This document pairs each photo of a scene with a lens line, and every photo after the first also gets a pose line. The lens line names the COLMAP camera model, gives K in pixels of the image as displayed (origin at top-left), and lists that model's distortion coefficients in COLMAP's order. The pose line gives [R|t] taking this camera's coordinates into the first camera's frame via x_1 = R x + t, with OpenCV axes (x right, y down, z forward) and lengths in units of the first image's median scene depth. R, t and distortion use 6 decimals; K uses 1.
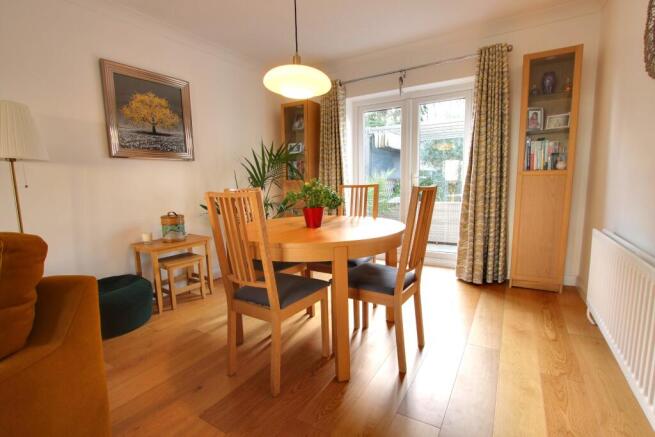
lens RADIAL K [[303.3, 0, 329.1], [0, 303.3, 218.9], [0, 0, 1]] dist [-0.013734, 0.000037]
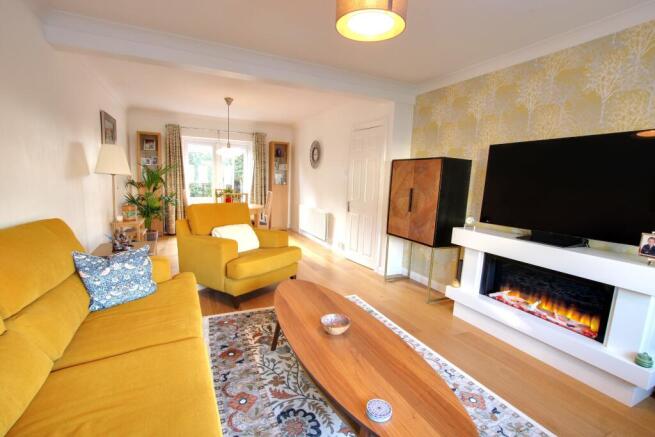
lens RADIAL K [[303.3, 0, 328.2], [0, 303.3, 220.8], [0, 0, 1]] dist [-0.013734, 0.000037]
pose [[0.563715, -0.059784, 0.823803, -1.395381], [0.043287, 0.998145, 0.042815, 0.062995], [-0.824834, 0.011525, 0.565257, -0.958106]]
